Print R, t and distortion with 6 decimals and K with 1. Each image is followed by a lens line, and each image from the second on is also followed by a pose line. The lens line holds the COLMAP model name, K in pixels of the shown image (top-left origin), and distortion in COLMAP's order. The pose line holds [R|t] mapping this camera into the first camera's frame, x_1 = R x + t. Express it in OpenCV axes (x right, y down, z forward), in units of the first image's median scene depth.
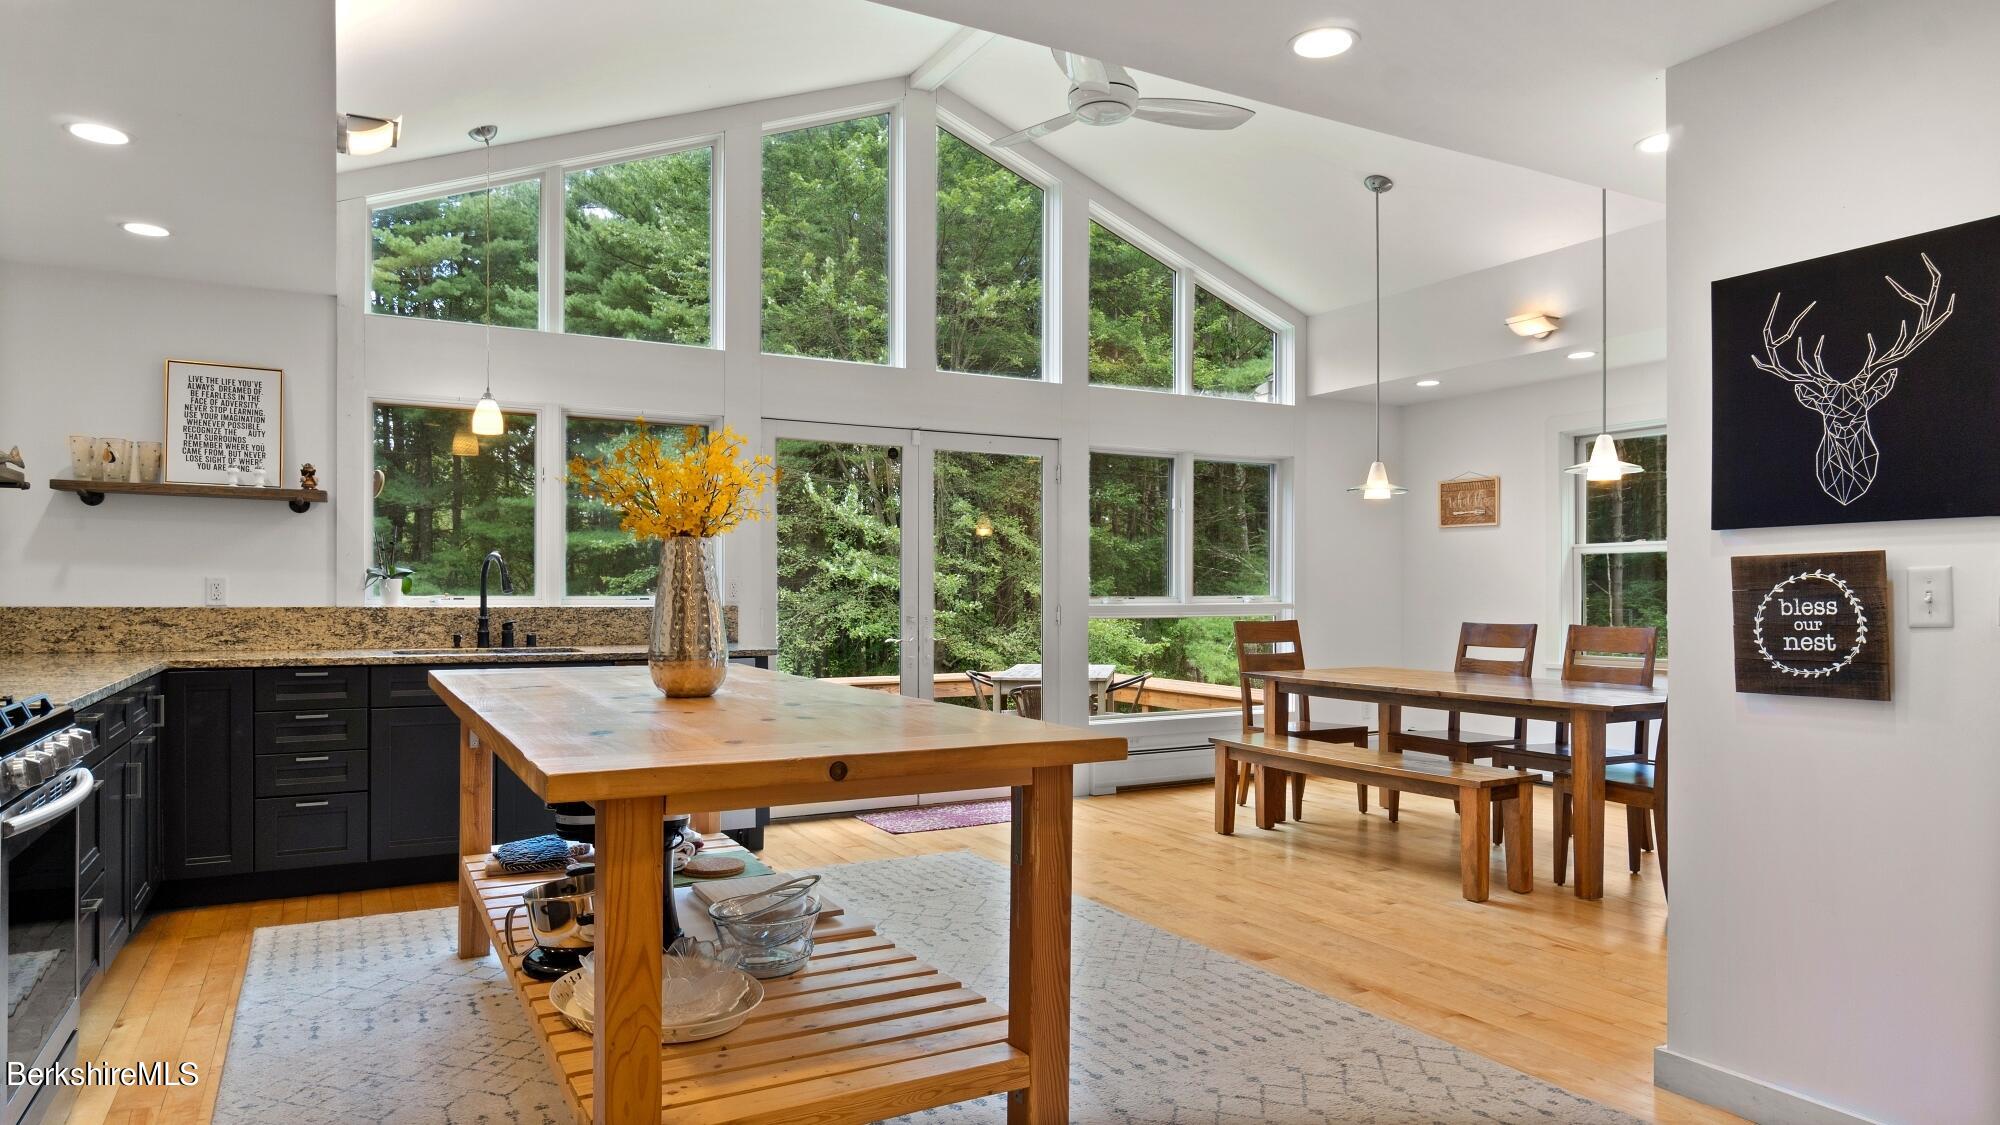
lens RADIAL K [[1196.9, 0, 997.7], [0, 1196.9, 585.4], [0, 0, 1]] dist [-0.015992, 0.007178]
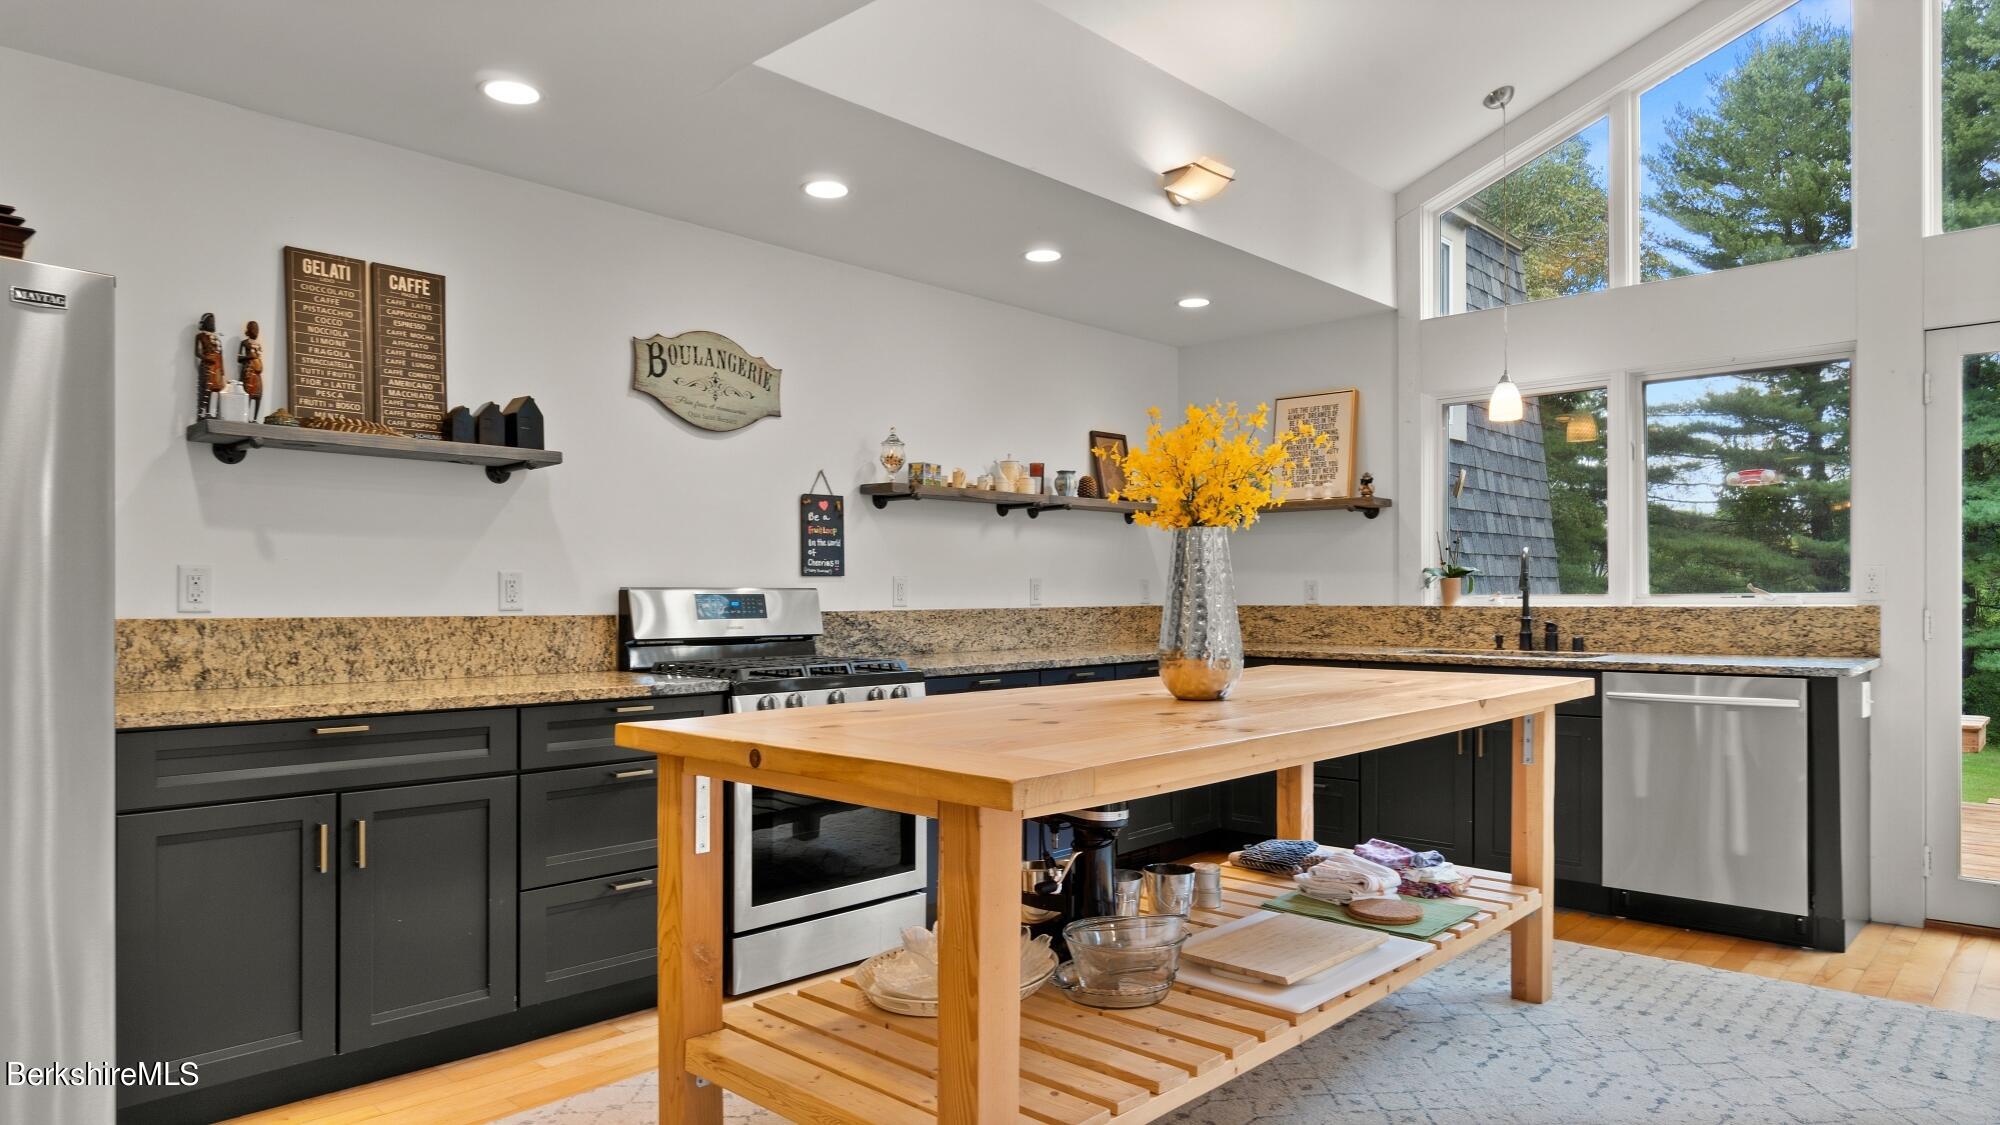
lens RADIAL K [[1196.9, 0, 976.0], [0, 1196.9, 595.4], [0, 0, 1]] dist [-0.015992, 0.007178]
pose [[0.296496, -0.007219, -0.955007, 0.337330], [0.012310, 0.999917, -0.003736, 0.008185], [0.954955, -0.010648, 0.296560, 0.329170]]
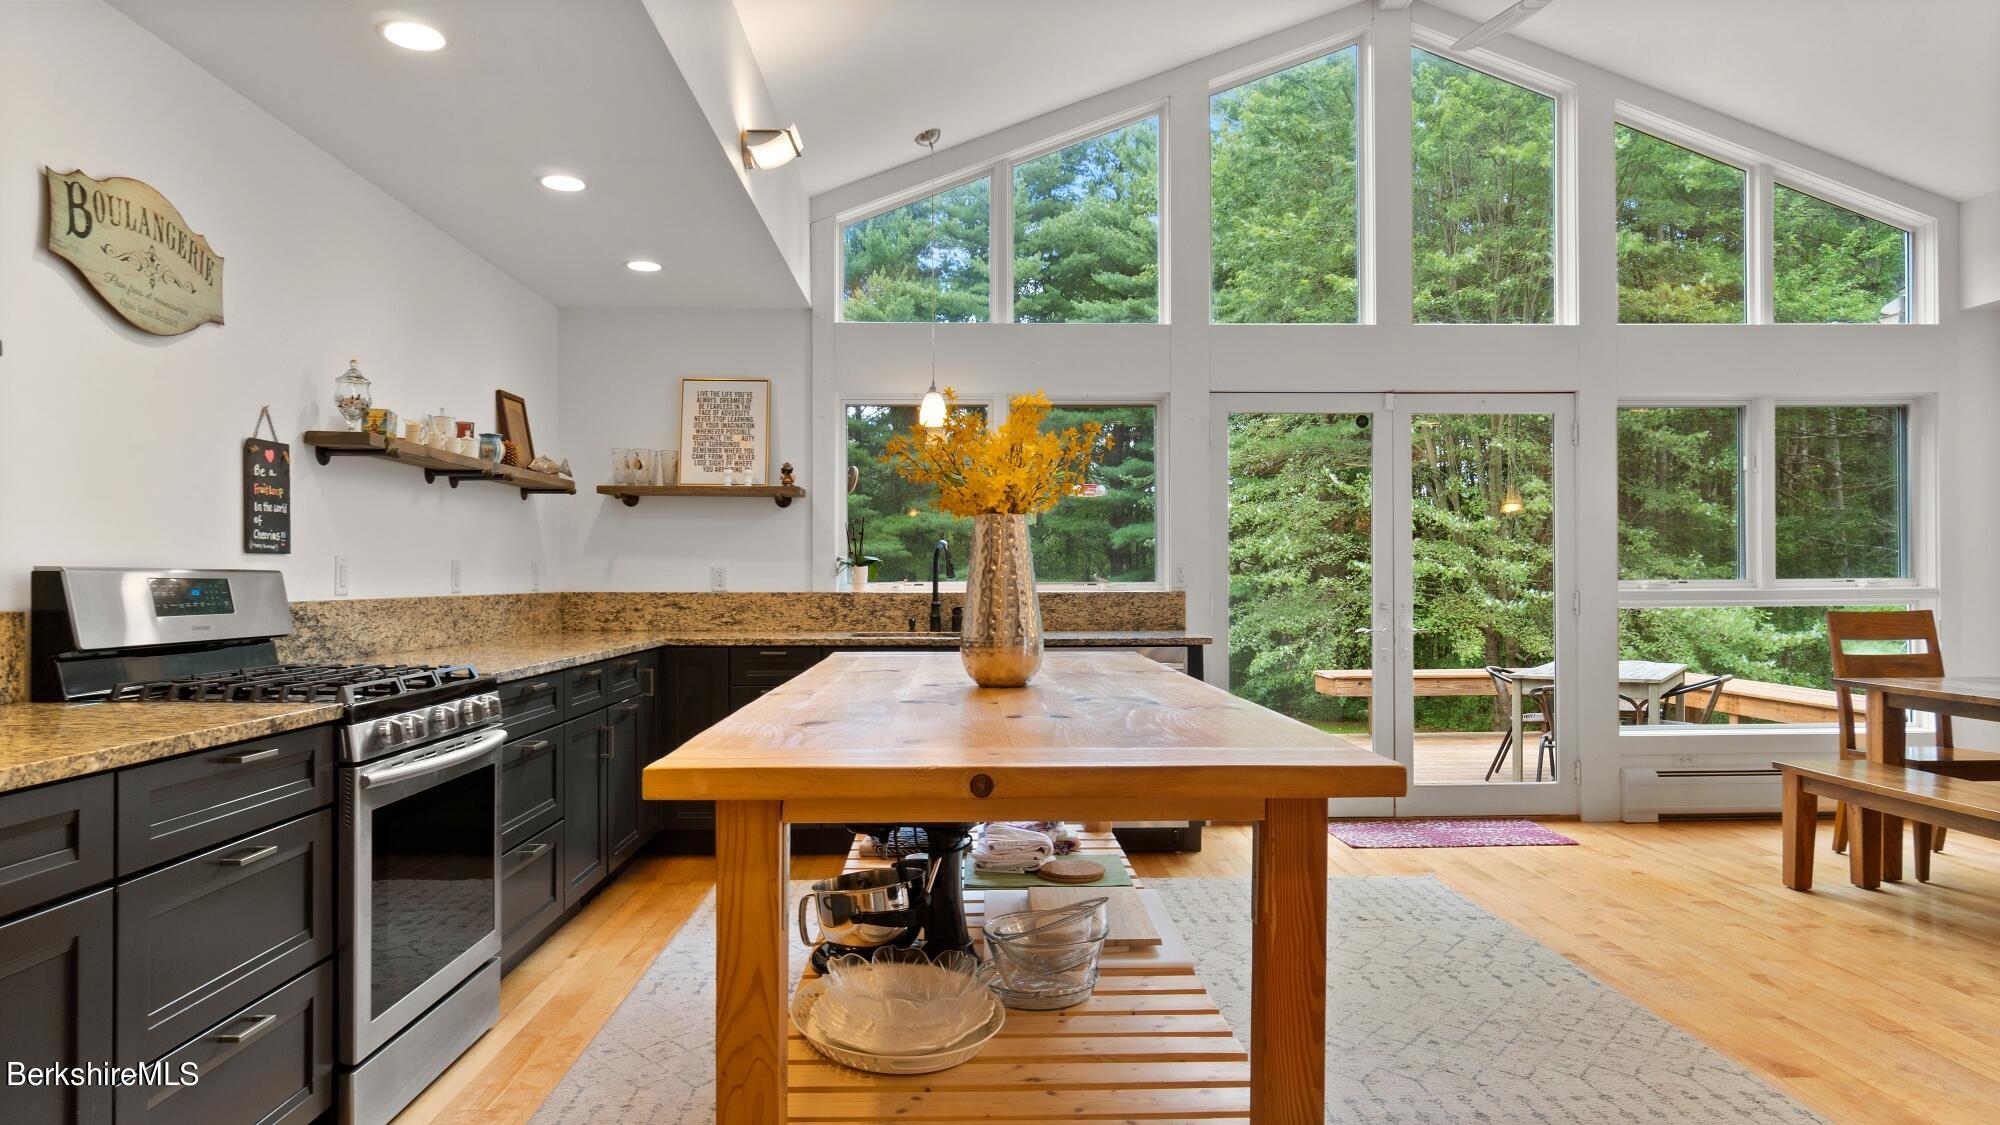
lens RADIAL K [[1196.9, 0, 972.5], [0, 1196.9, 567.1], [0, 0, 1]] dist [-0.015992, 0.007178]
pose [[0.887372, -0.010132, -0.460943, 0.082121], [0.007721, 0.999945, -0.007117, 0.003717], [0.460989, 0.002756, 0.887401, 0.091189]]
